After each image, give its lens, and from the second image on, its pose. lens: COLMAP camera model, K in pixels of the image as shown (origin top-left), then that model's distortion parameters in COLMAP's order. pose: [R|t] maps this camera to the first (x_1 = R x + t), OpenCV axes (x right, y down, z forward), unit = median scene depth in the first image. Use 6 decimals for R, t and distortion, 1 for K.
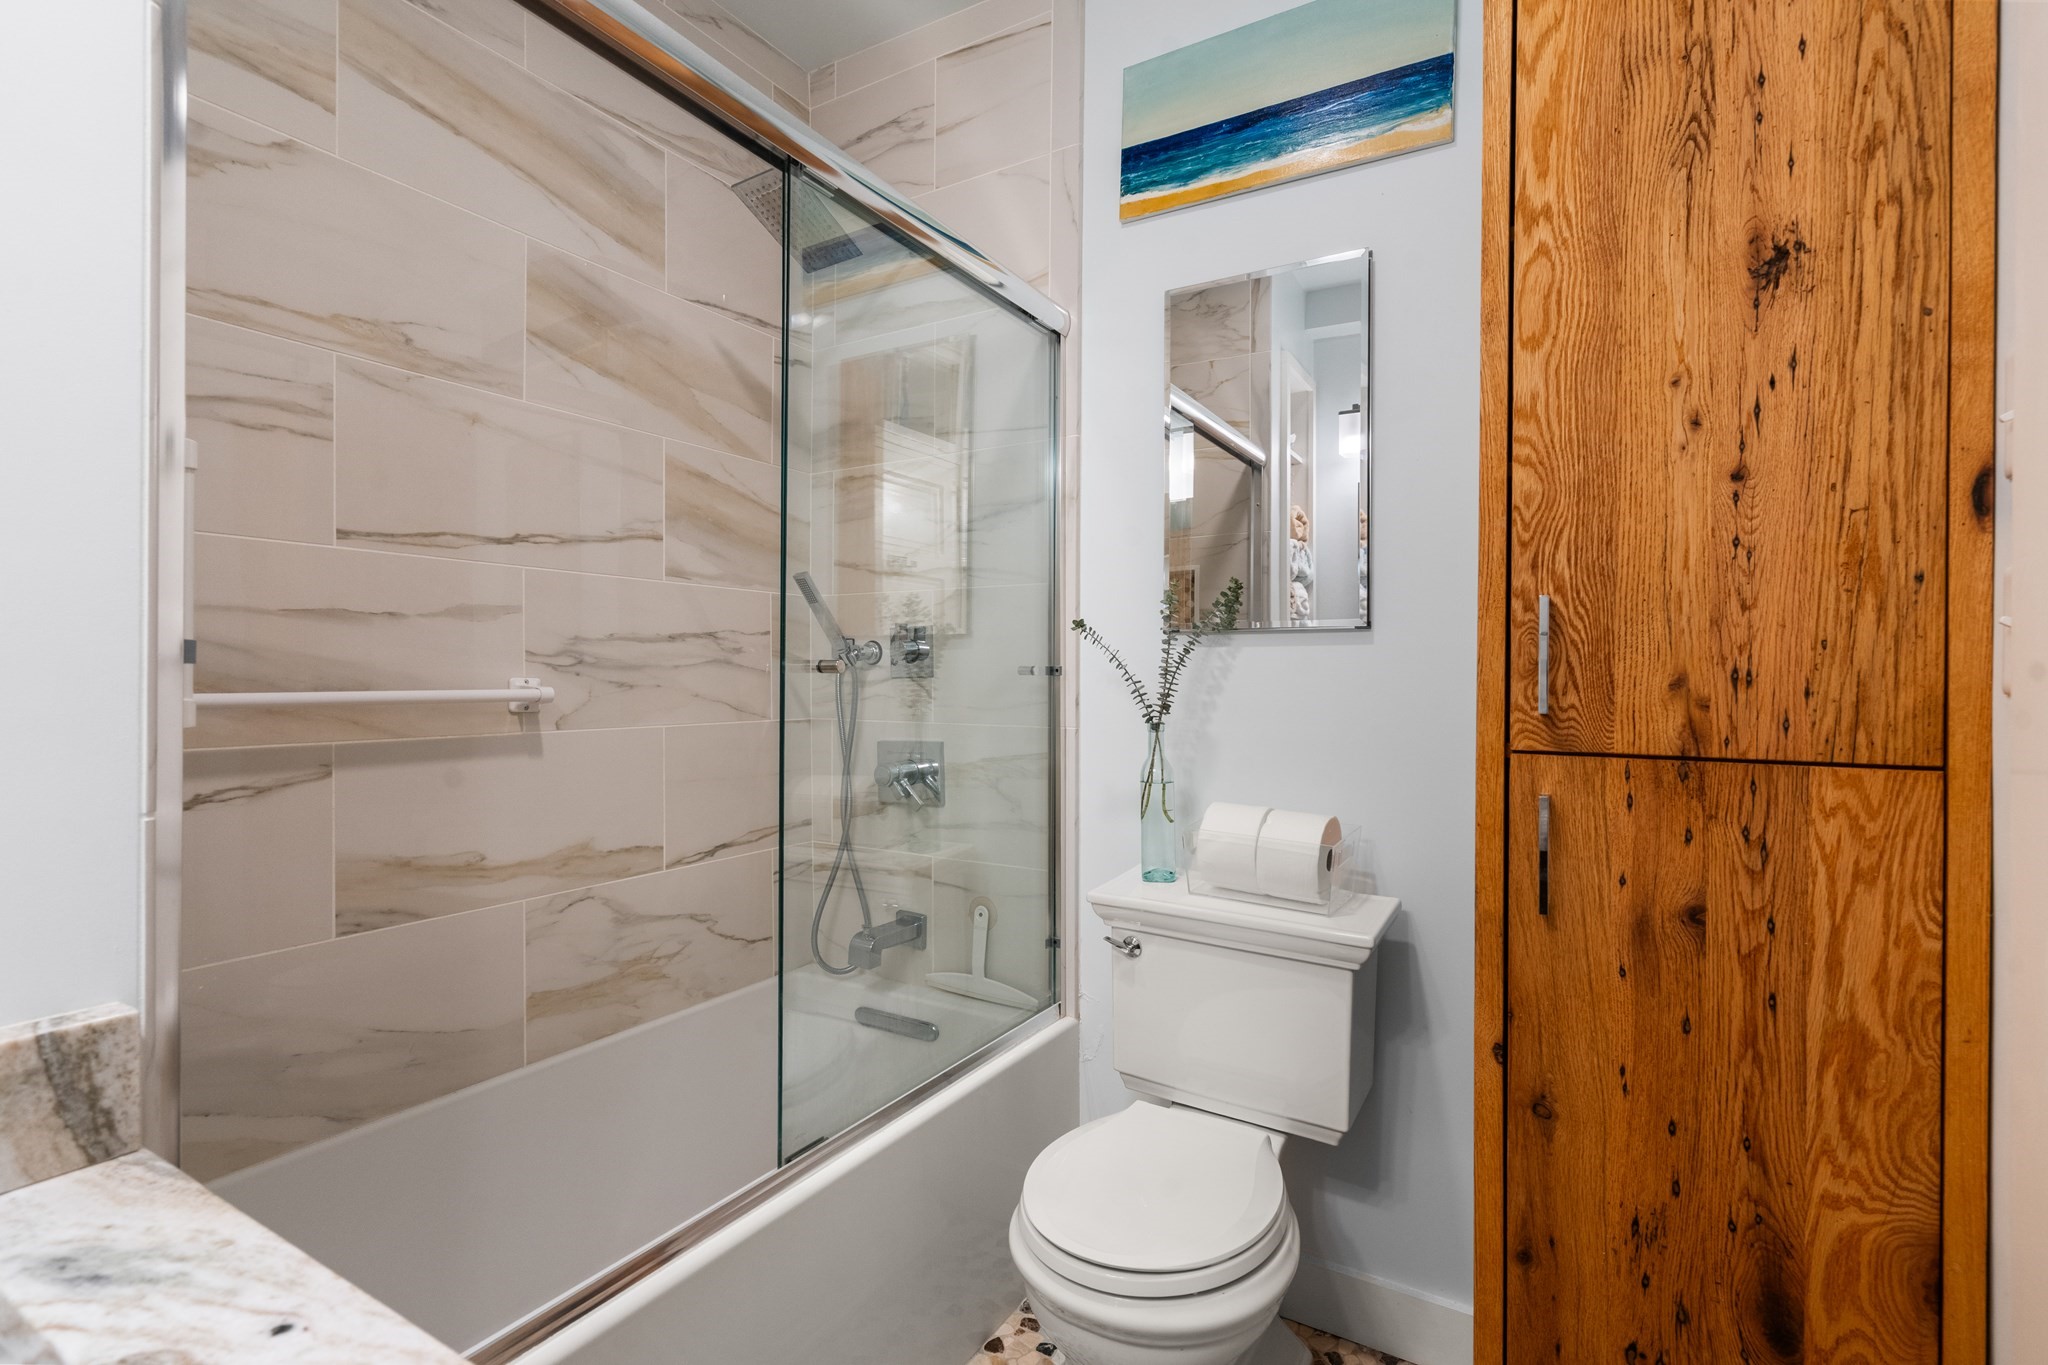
lens RADIAL K [[937.8, 0, 1026.5], [0, 937.8, 680.7], [0, 0, 1]] dist [-0.021907, -0.000065]
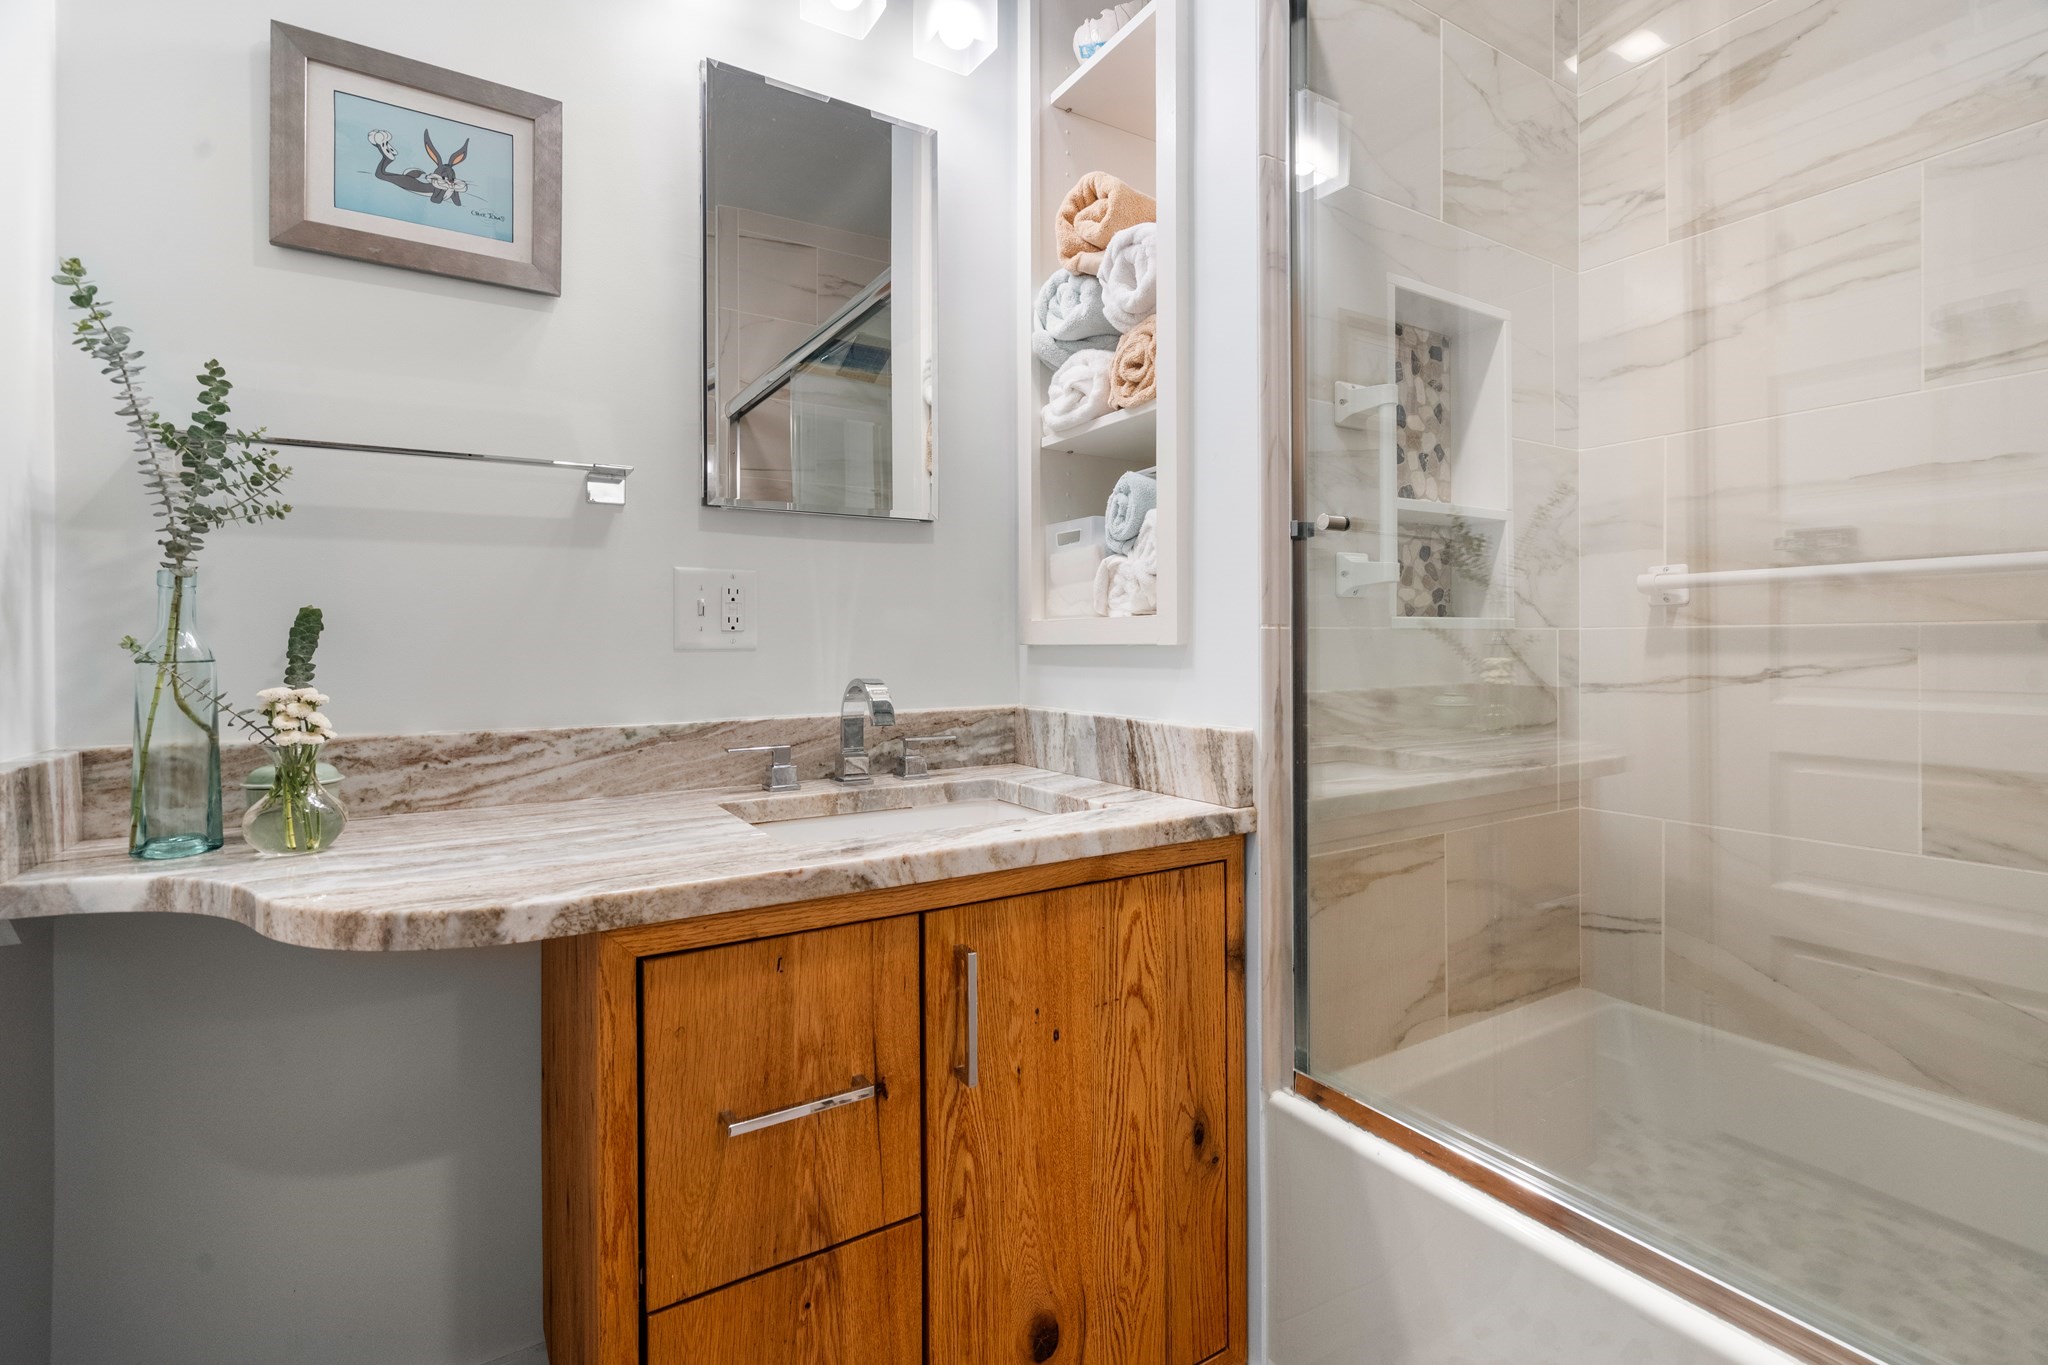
lens RADIAL K [[937.8, 0, 1025.1], [0, 937.8, 668.7], [0, 0, 1]] dist [-0.021907, -0.000065]
pose [[-0.455364, 0.017066, -0.890142, 0.373557], [-0.000829, 0.999808, 0.019592, 0.093640], [0.890305, 0.009660, -0.455262, 0.660083]]
